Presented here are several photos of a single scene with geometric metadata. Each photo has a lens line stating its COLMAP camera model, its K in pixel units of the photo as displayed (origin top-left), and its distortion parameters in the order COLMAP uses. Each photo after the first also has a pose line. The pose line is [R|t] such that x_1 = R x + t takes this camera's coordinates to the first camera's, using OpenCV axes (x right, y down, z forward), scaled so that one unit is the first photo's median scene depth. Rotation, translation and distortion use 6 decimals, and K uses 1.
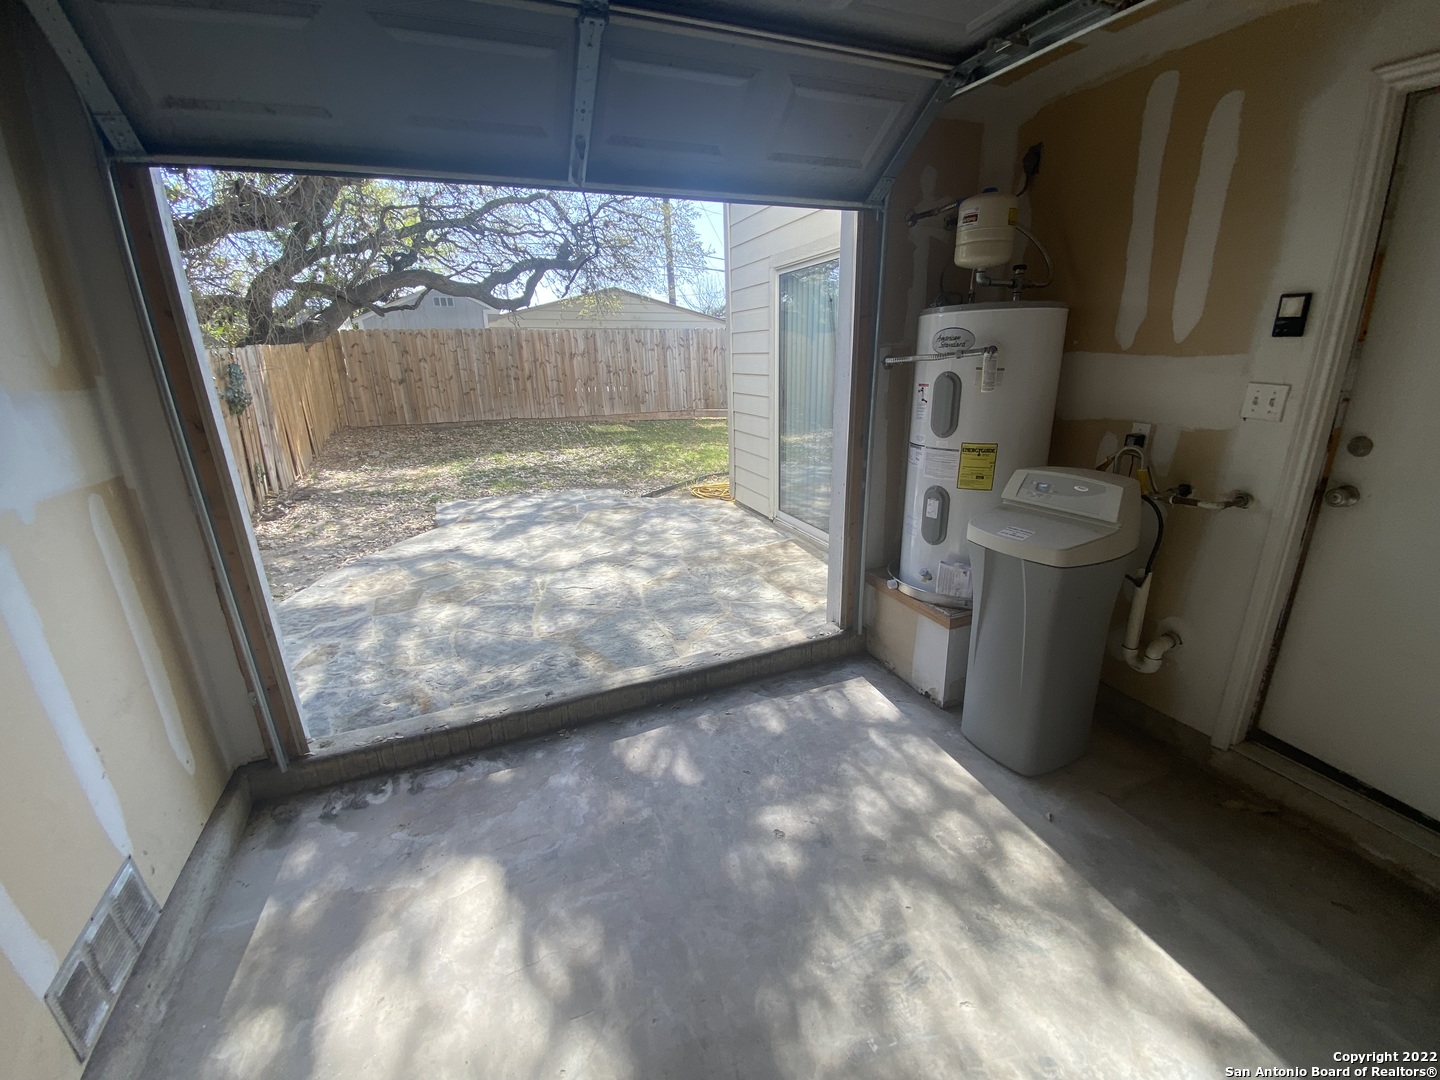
lens RADIAL K [[574.0, 0, 714.9], [0, 574.0, 536.0], [0, 0, 1]] dist [-0.001431, -0.020571]
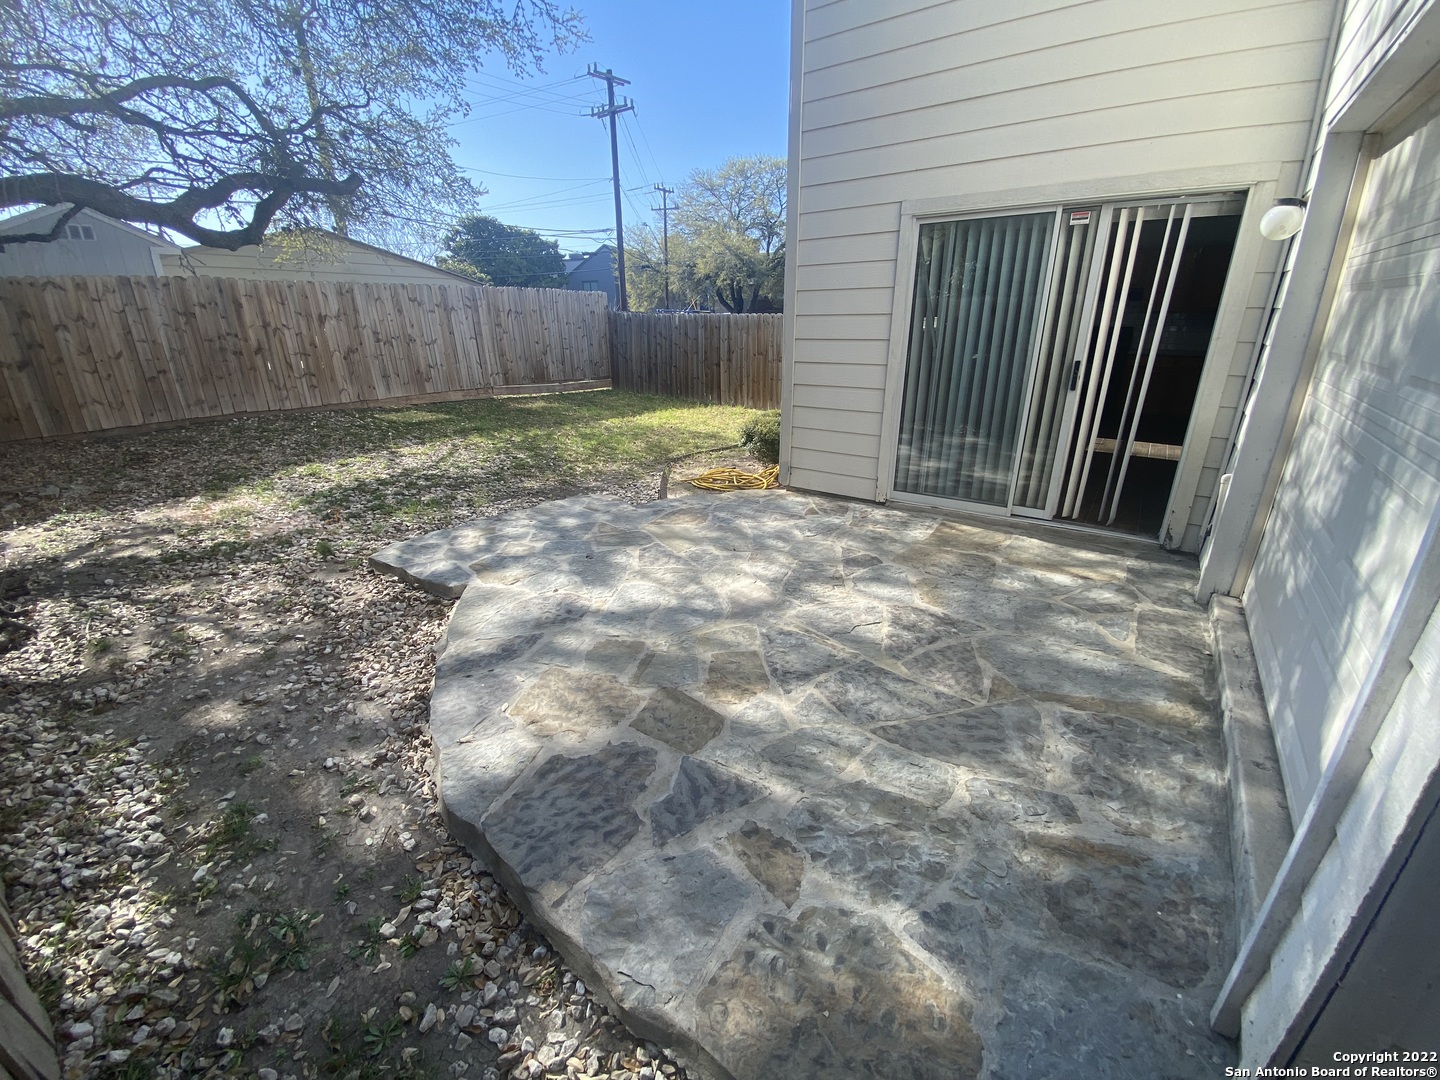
lens RADIAL K [[586.3, 0, 720.2], [0, 586.3, 534.5], [0, 0, 1]] dist [0.035209, -0.028692]
pose [[0.861665, -0.171013, 0.477795, -0.540034], [0.150958, 0.985265, 0.080406, -0.082453], [-0.484505, 0.002844, 0.874784, 0.282091]]
